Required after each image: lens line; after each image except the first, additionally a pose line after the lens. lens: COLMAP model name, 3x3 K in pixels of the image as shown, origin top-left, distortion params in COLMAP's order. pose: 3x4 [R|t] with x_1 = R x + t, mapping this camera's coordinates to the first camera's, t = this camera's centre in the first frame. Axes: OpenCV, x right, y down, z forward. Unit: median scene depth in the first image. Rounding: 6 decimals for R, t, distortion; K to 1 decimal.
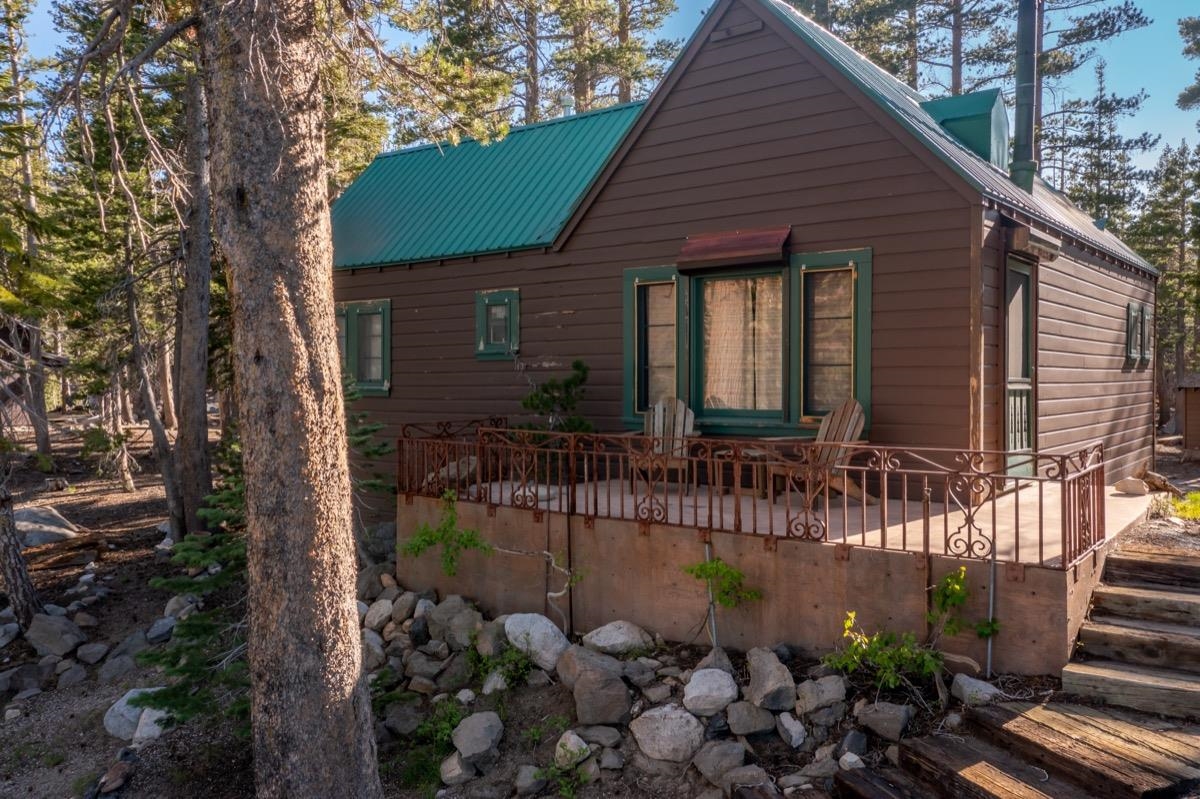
lens RADIAL K [[969.2, 0, 600.0], [0, 969.2, 399.5], [0, 0, 1]] dist [0.025423, 0.013516]
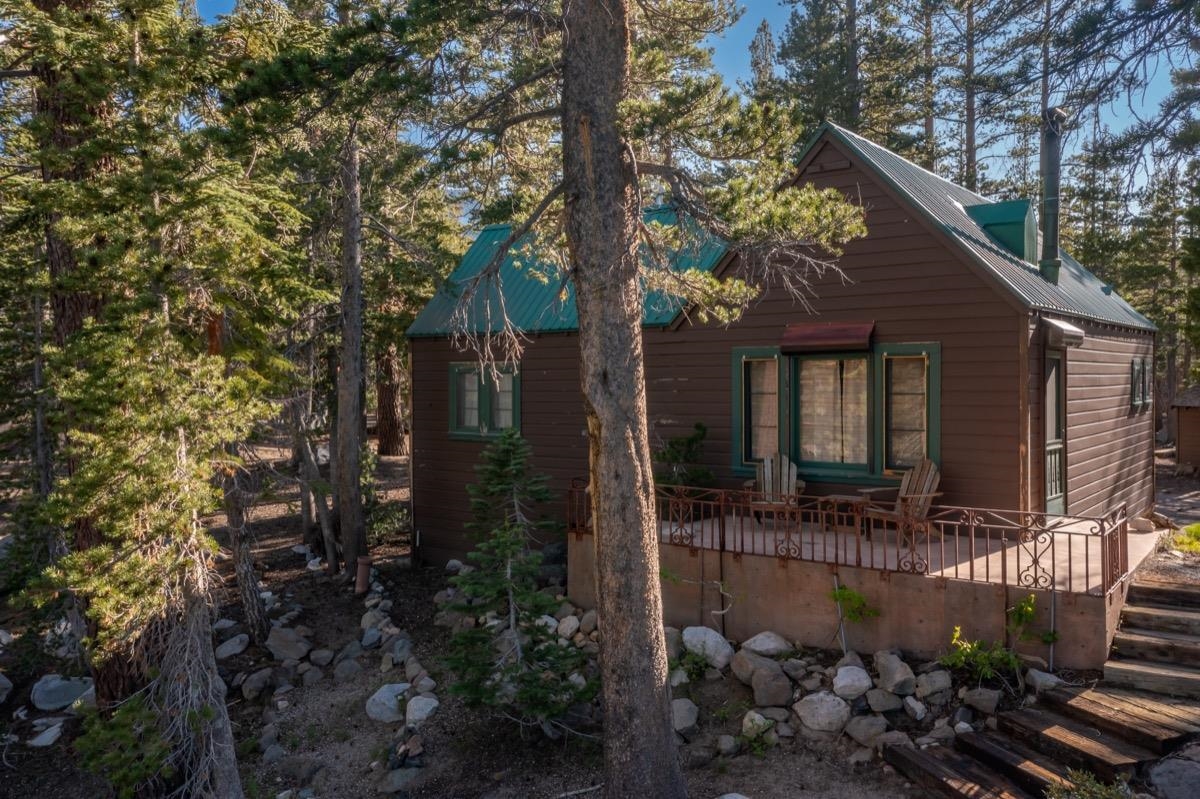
lens RADIAL K [[969.2, 0, 600.0], [0, 969.2, 399.5], [0, 0, 1]] dist [0.025423, 0.013516]
pose [[0.999958, -0.006004, 0.006873, -0.263441], [0.006014, 0.999981, -0.001358, -0.113706], [-0.006865, 0.001399, 0.999975, -0.422342]]
